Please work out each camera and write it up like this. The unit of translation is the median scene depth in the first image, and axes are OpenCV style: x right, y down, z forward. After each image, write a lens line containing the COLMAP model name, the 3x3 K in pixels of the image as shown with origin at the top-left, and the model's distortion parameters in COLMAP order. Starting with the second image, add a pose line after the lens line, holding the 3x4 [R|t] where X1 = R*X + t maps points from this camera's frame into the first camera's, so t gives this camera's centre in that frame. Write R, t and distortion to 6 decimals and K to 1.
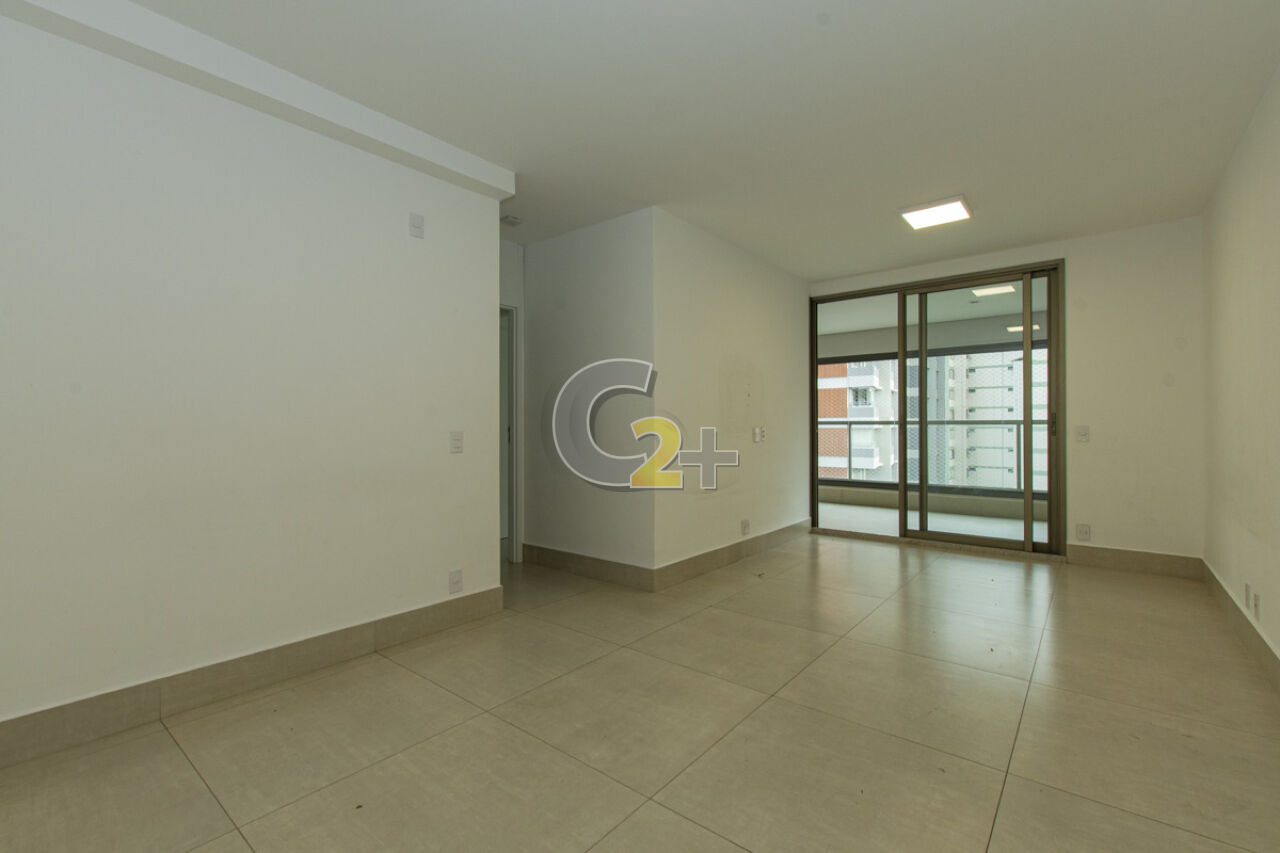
lens RADIAL K [[564.0, 0, 640.0], [0, 564.0, 426.5], [0, 0, 1]] dist [0.007287, 0.000487]
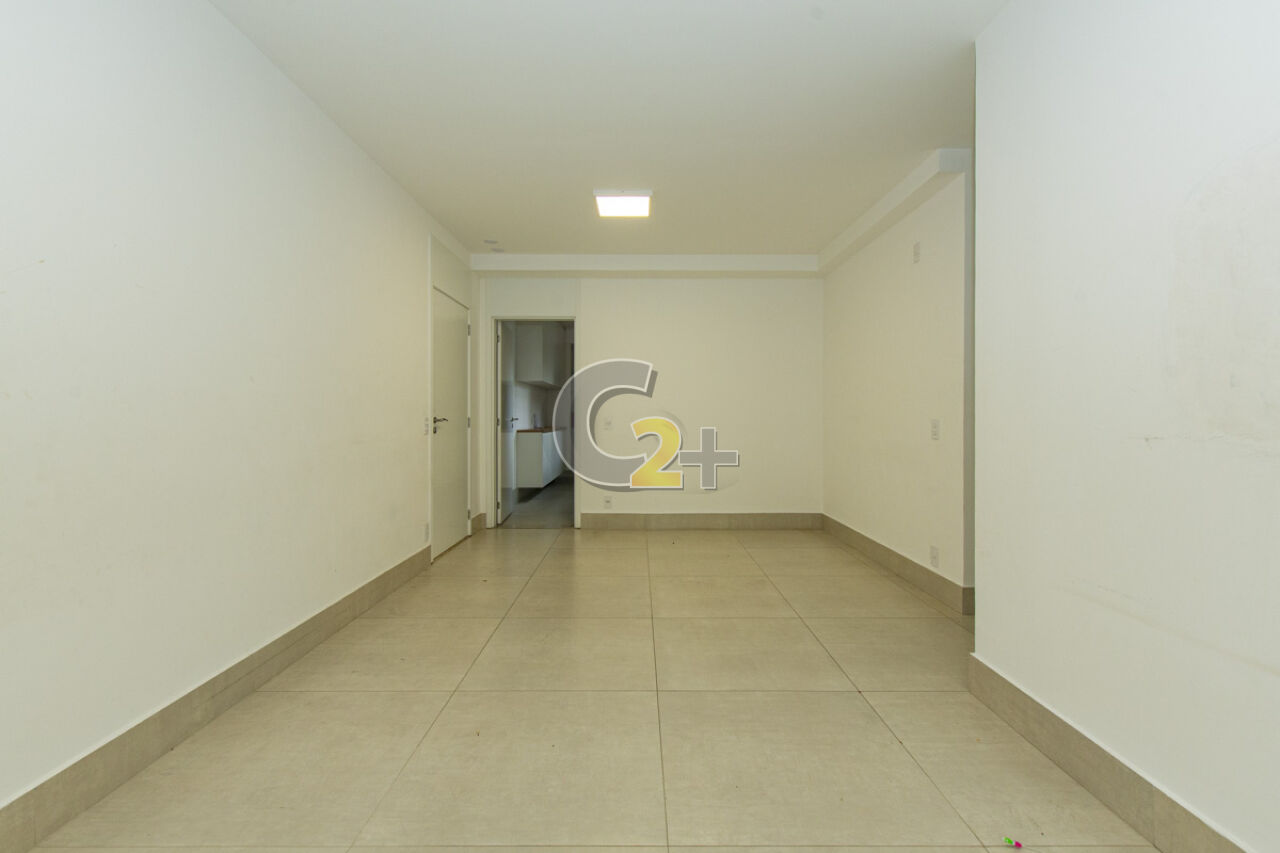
lens RADIAL K [[564.0, 0, 640.0], [0, 564.0, 426.5], [0, 0, 1]] dist [0.007287, 0.000487]
pose [[-0.777650, 0.013292, -0.628557, 0.912258], [0.002638, 0.999837, 0.017880, 0.002015], [0.628692, 0.012246, -0.777558, 1.690659]]
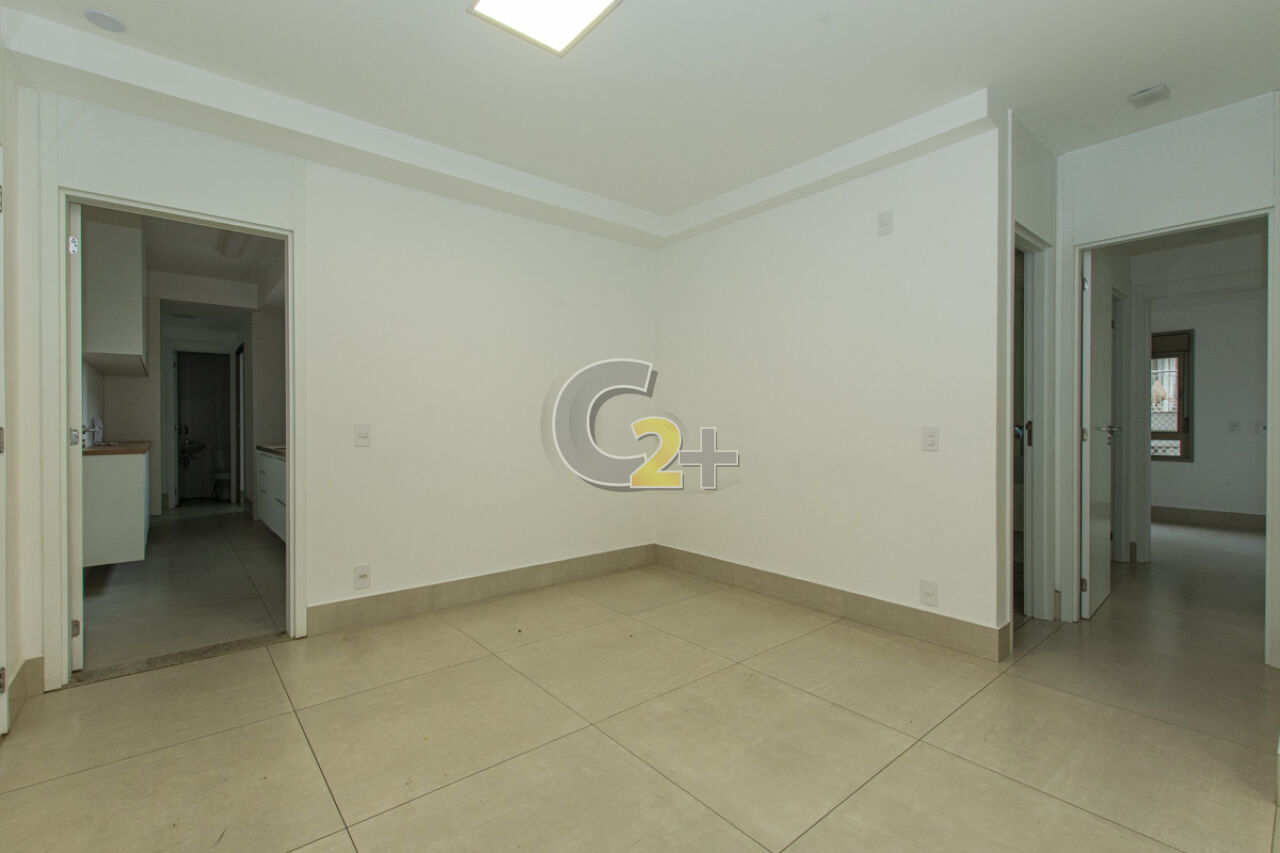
lens RADIAL K [[564.0, 0, 640.0], [0, 564.0, 426.5], [0, 0, 1]] dist [0.007287, 0.000487]
pose [[-0.191566, 0.013065, -0.981393, 0.731242], [0.001243, 0.999914, 0.013068, -0.004237], [0.981479, 0.001283, -0.191566, 0.817227]]
